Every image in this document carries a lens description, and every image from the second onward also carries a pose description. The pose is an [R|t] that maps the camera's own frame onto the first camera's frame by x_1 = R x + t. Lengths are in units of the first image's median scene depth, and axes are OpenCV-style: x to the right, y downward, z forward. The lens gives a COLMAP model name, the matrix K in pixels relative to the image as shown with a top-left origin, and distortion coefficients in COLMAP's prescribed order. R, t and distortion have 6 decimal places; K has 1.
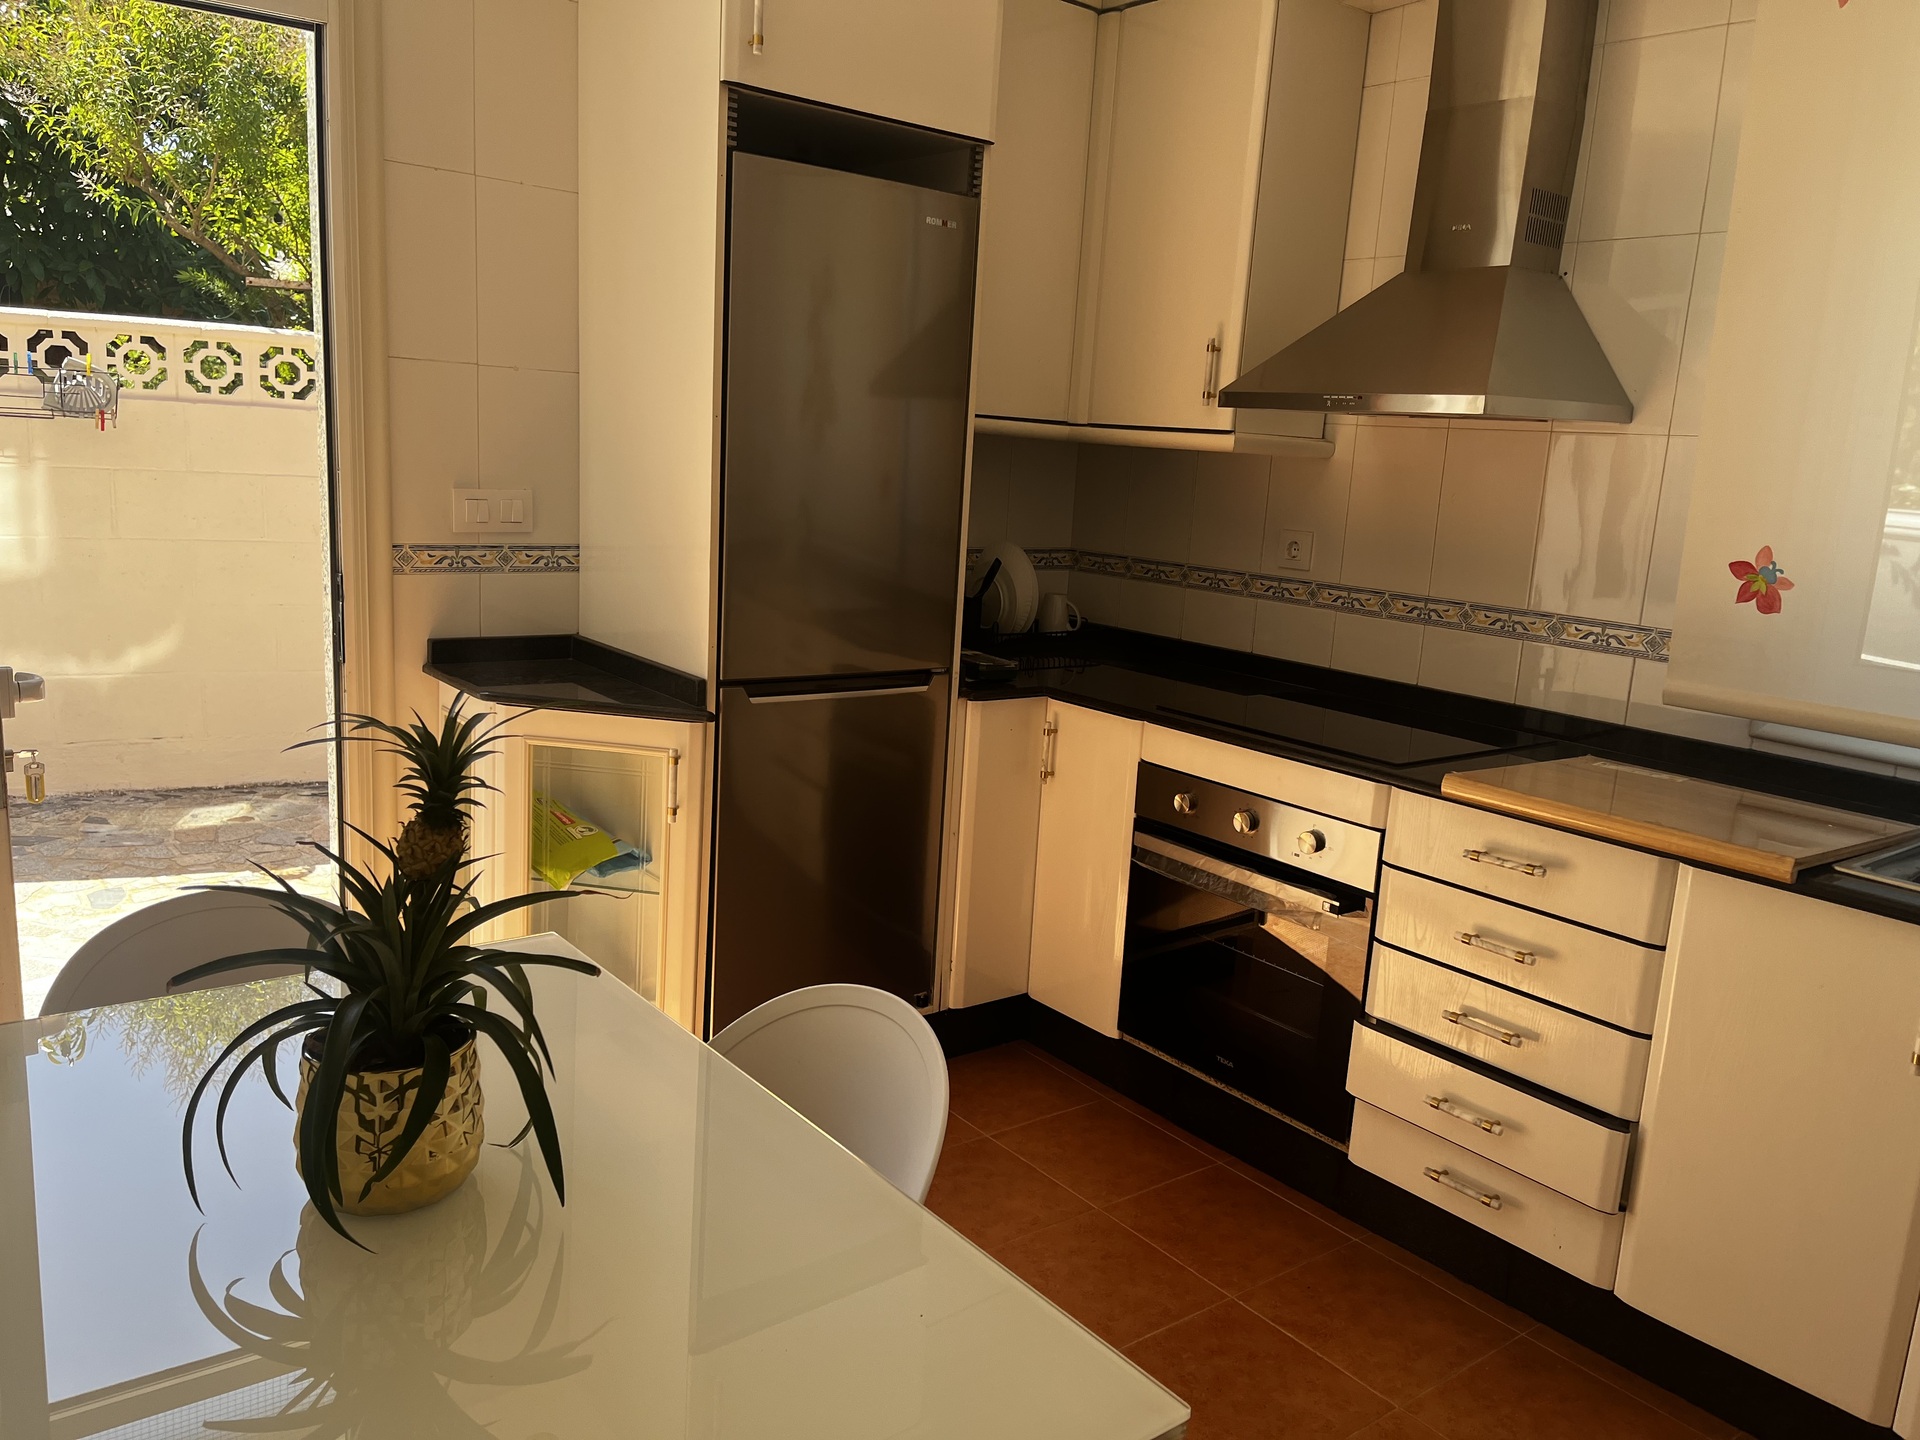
lens RADIAL K [[1451.3, 0, 975.7], [0, 1451.3, 729.8], [0, 0, 1]] dist [0.061084, -0.082690]
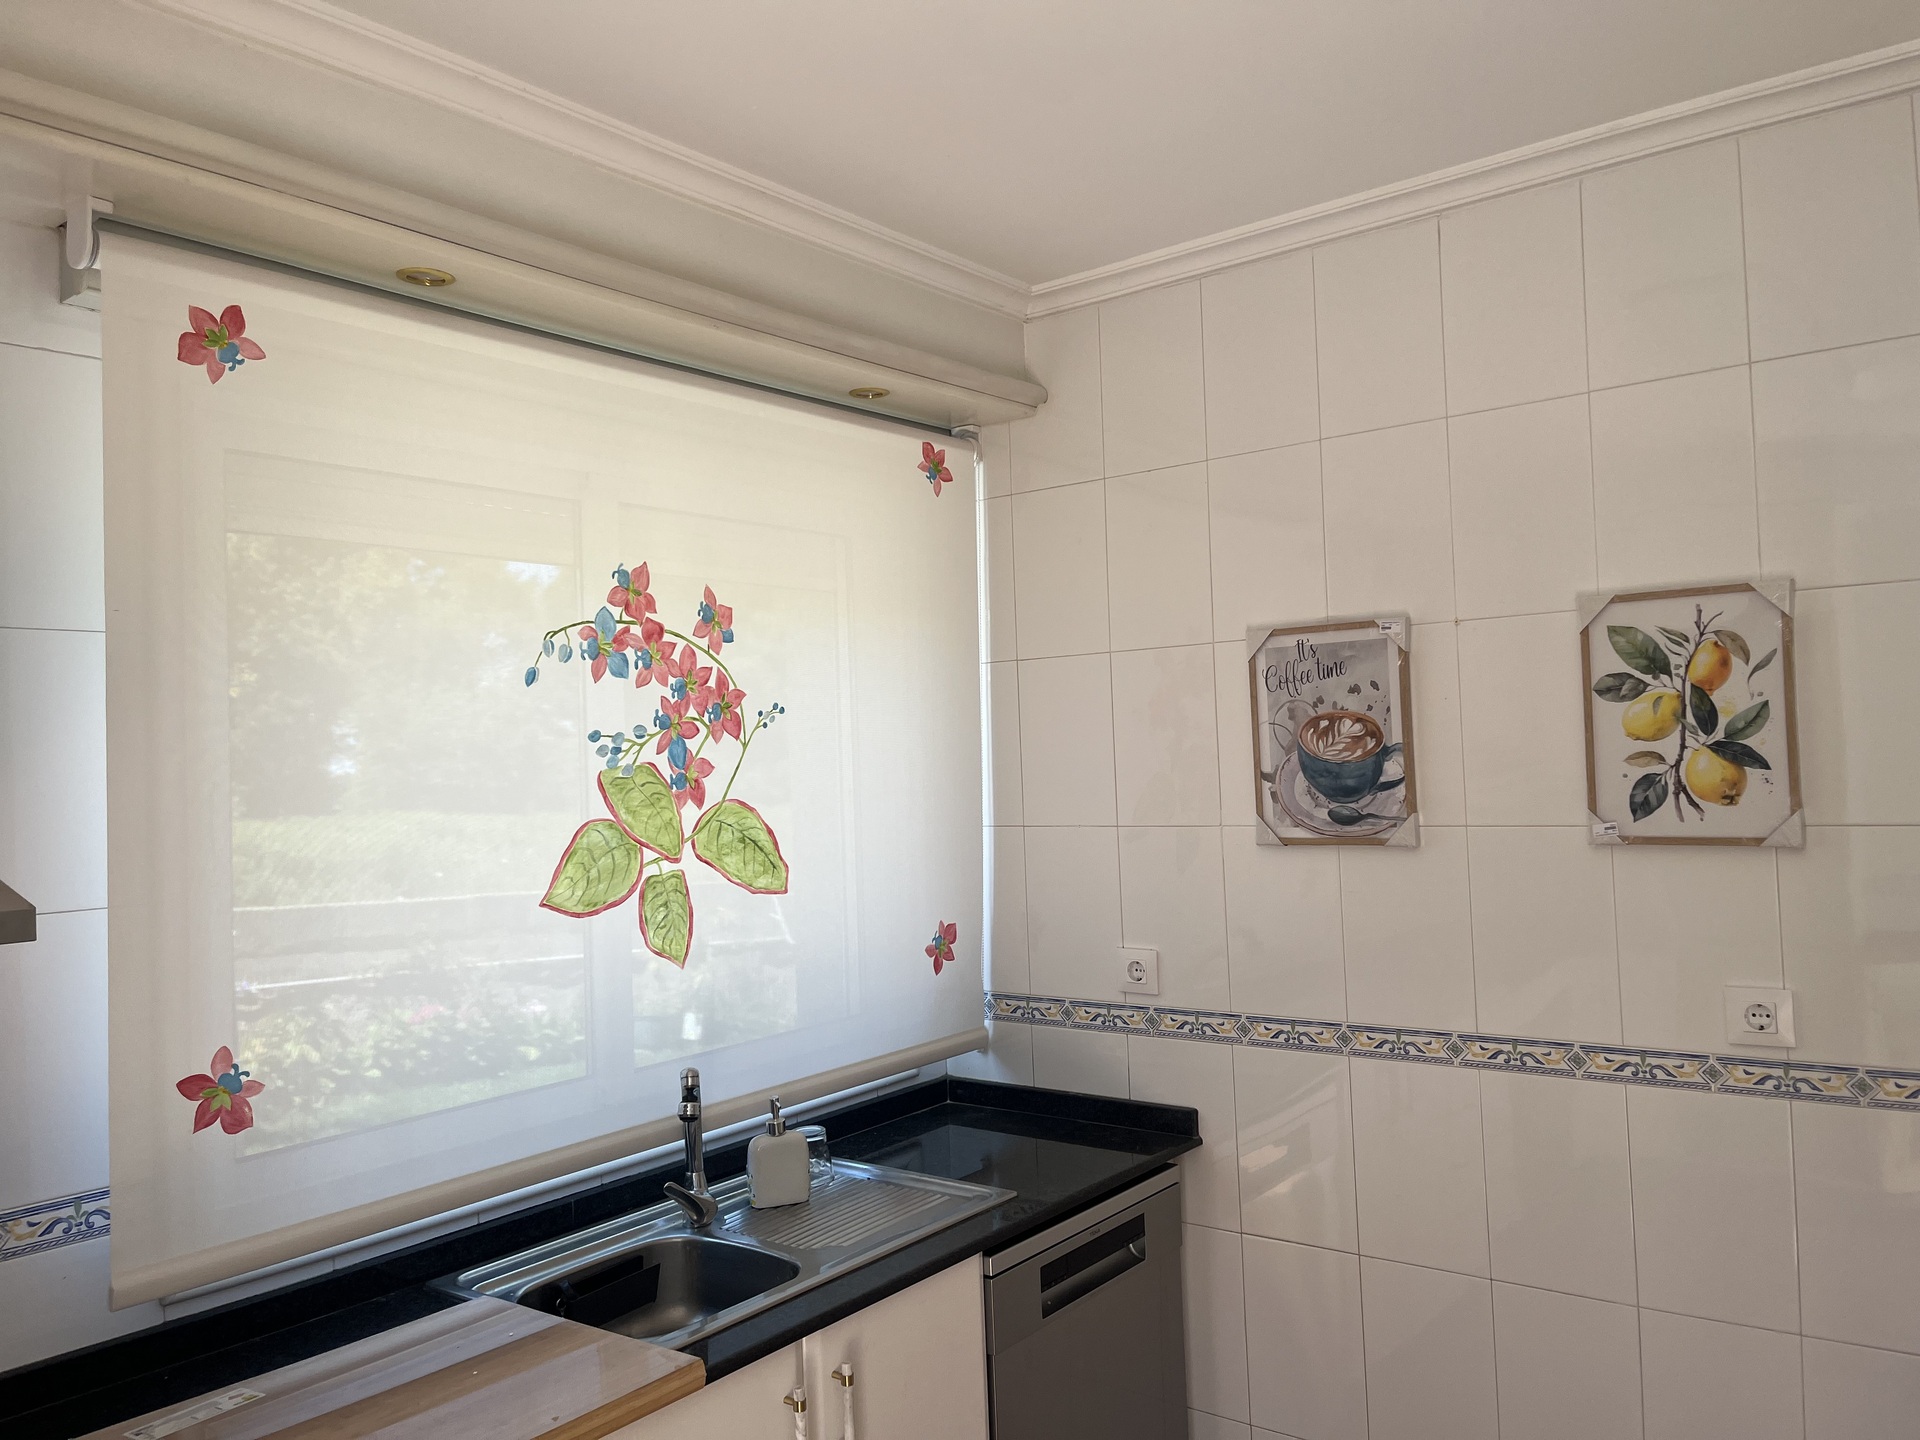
lens RADIAL K [[1451.3, 0, 971.8], [0, 1451.3, 711.1], [0, 0, 1]] dist [0.061084, -0.082690]
pose [[-0.237937, -0.020601, 0.971062, -0.250790], [0.211137, 0.974771, 0.072414, -0.236753], [-0.948054, 0.222257, -0.227585, 0.680789]]
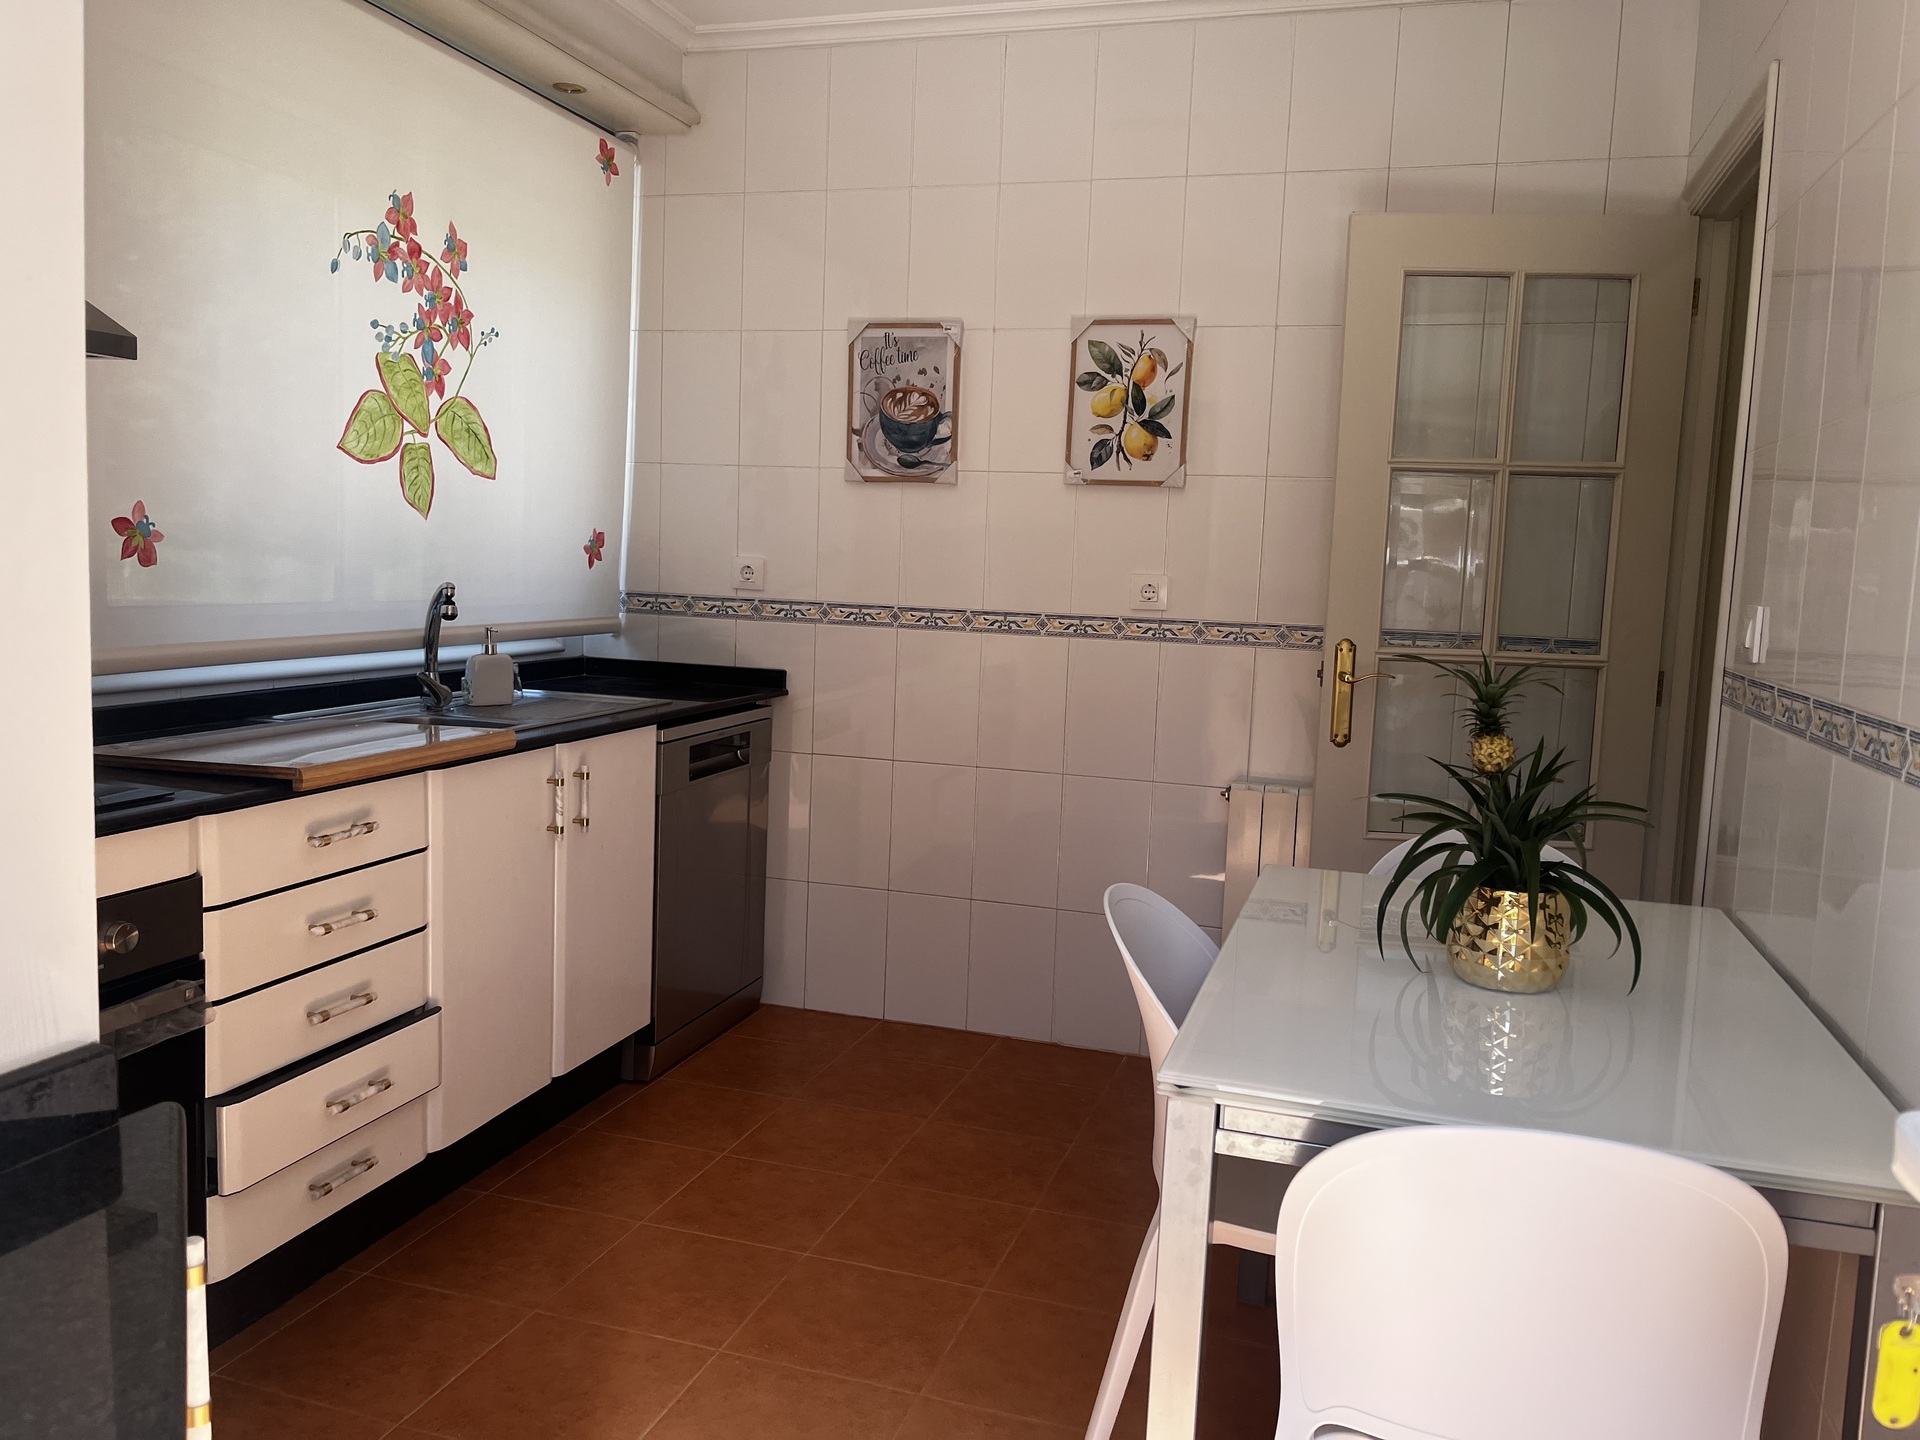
lens RADIAL K [[1451.3, 0, 959.5], [0, 1451.3, 703.8], [0, 0, 1]] dist [0.061084, -0.082690]
pose [[-0.559268, -0.166990, 0.811994, -0.556030], [0.088415, 0.961899, 0.258715, -0.179665], [-0.824259, 0.216484, -0.523195, 0.969996]]
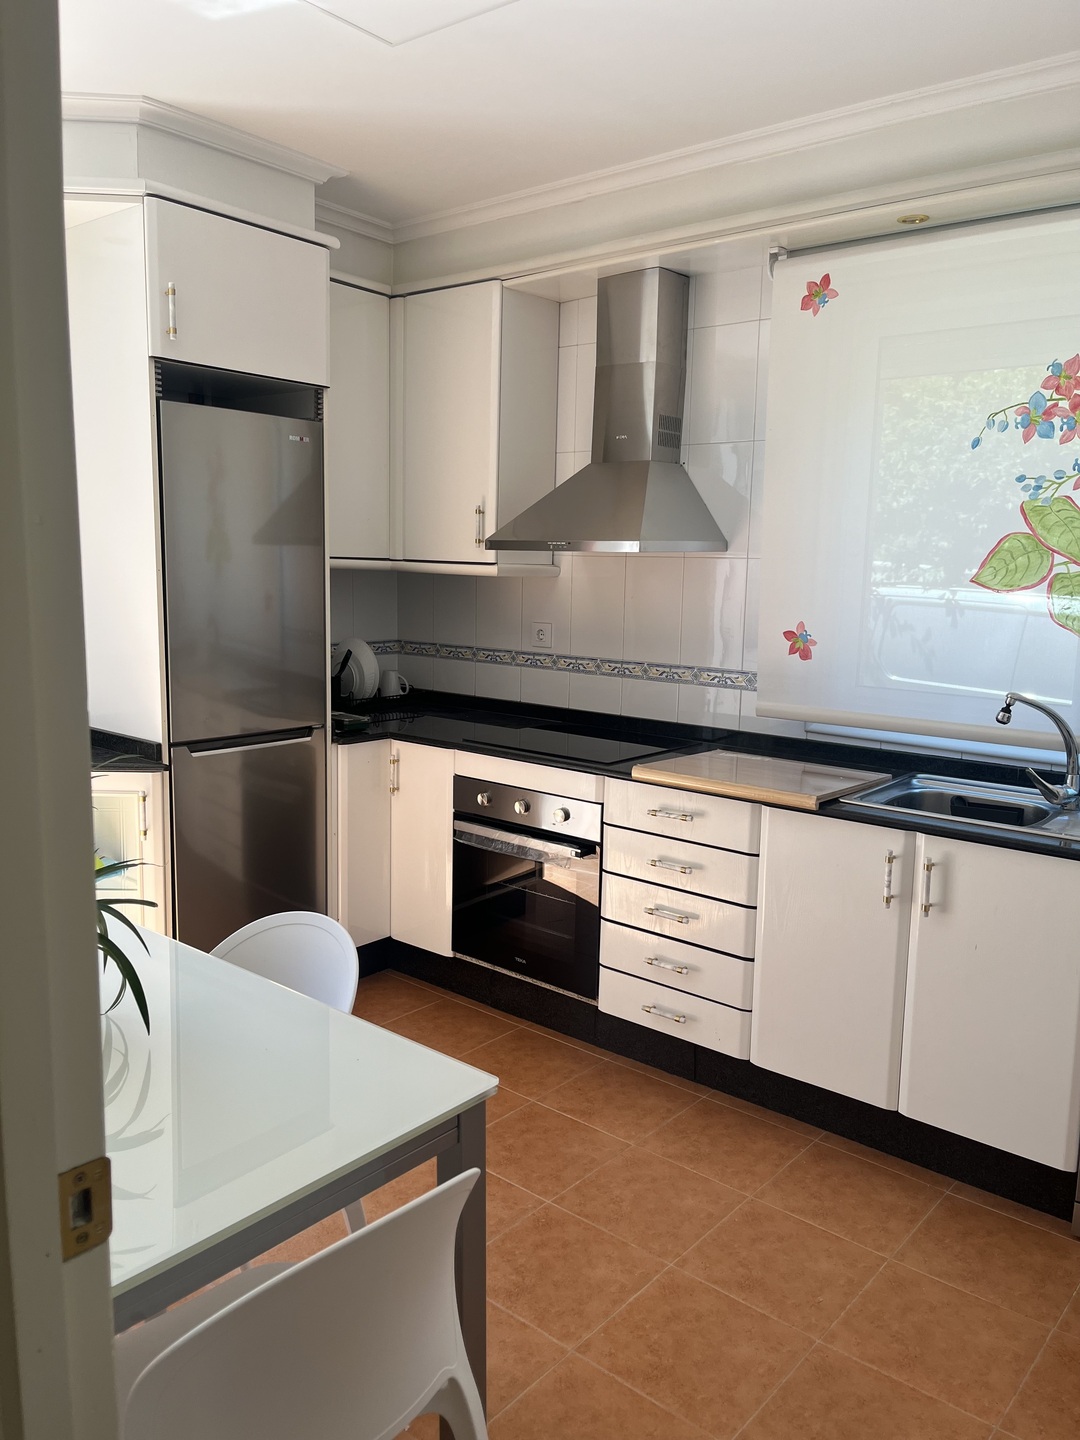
lens RADIAL K [[1088.5, 0, 544.1], [0, 1088.5, 726.8], [0, 0, 1]] dist [0.061084, -0.082690]
pose [[0.978243, -0.069848, 0.195351, -0.018251], [0.076633, 0.996683, -0.027383, 0.009885], [-0.192791, 0.041758, 0.980351, -0.182085]]
